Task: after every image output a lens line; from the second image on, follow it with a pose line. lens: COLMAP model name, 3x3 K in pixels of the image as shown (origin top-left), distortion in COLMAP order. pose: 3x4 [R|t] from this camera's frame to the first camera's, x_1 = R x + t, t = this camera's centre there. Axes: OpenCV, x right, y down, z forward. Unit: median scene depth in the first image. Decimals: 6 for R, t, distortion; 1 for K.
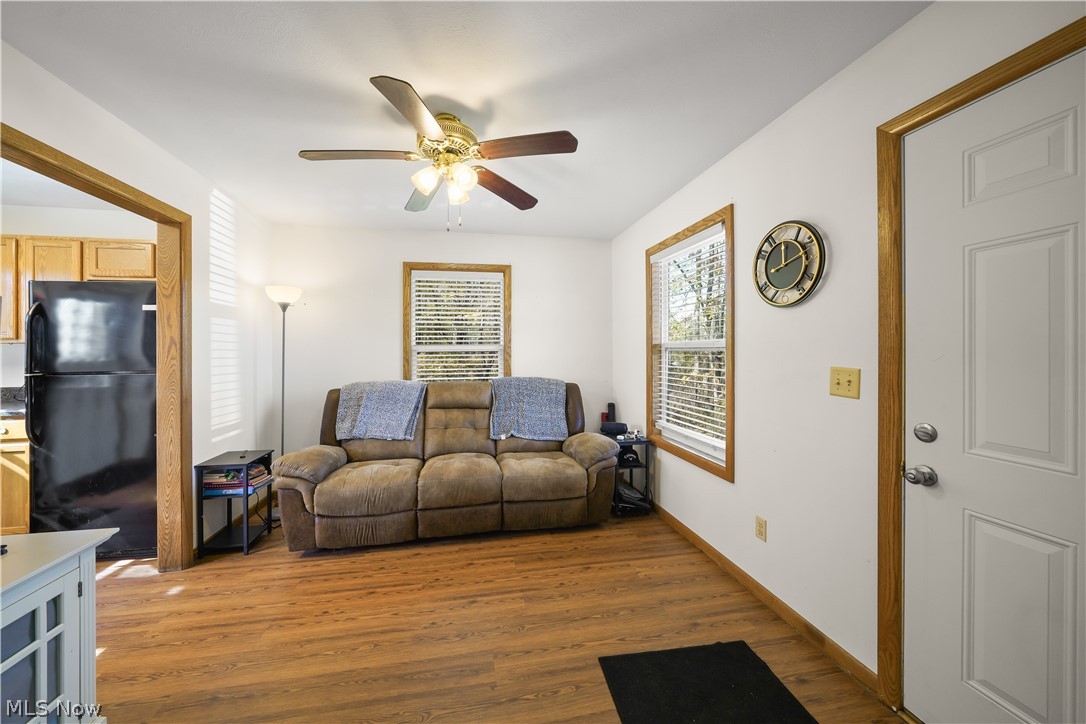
lens RADIAL K [[377.3, 0, 535.2], [0, 377.3, 350.6], [0, 0, 1]] dist [-0.008256, 0.000754]
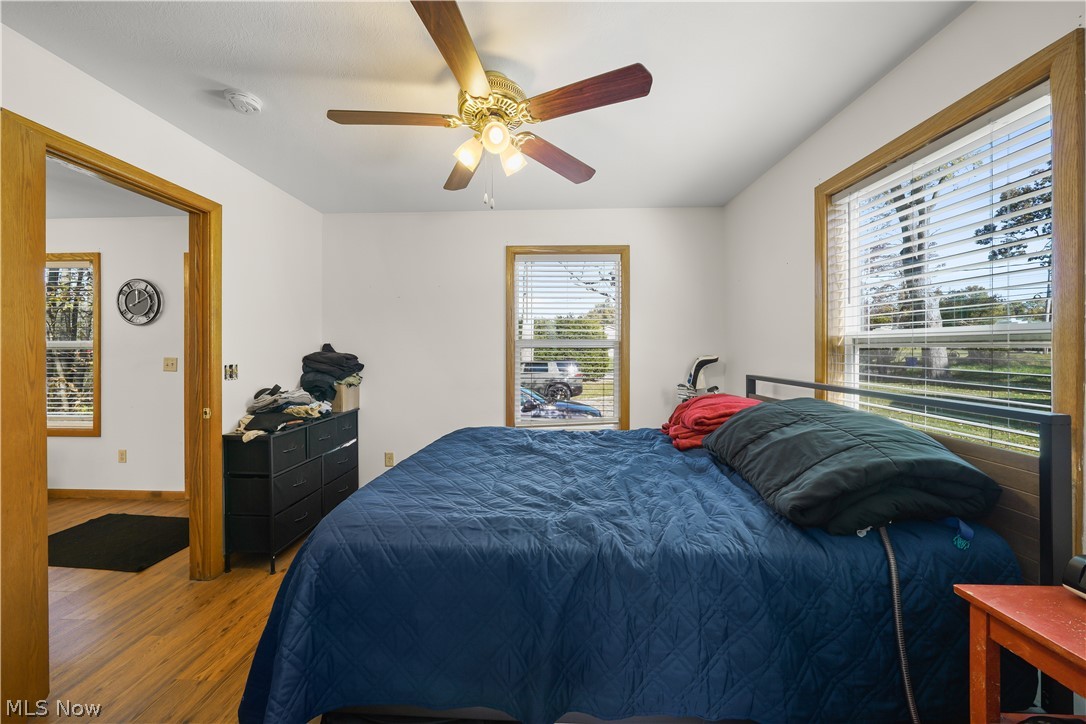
lens RADIAL K [[377.3, 0, 536.8], [0, 377.3, 351.5], [0, 0, 1]] dist [-0.008256, 0.000754]
pose [[0.230704, 0.002255, 0.973021, -0.609388], [0.003508, 0.999989, -0.003149, 0.020349], [-0.973018, 0.004140, 0.230694, -1.213276]]
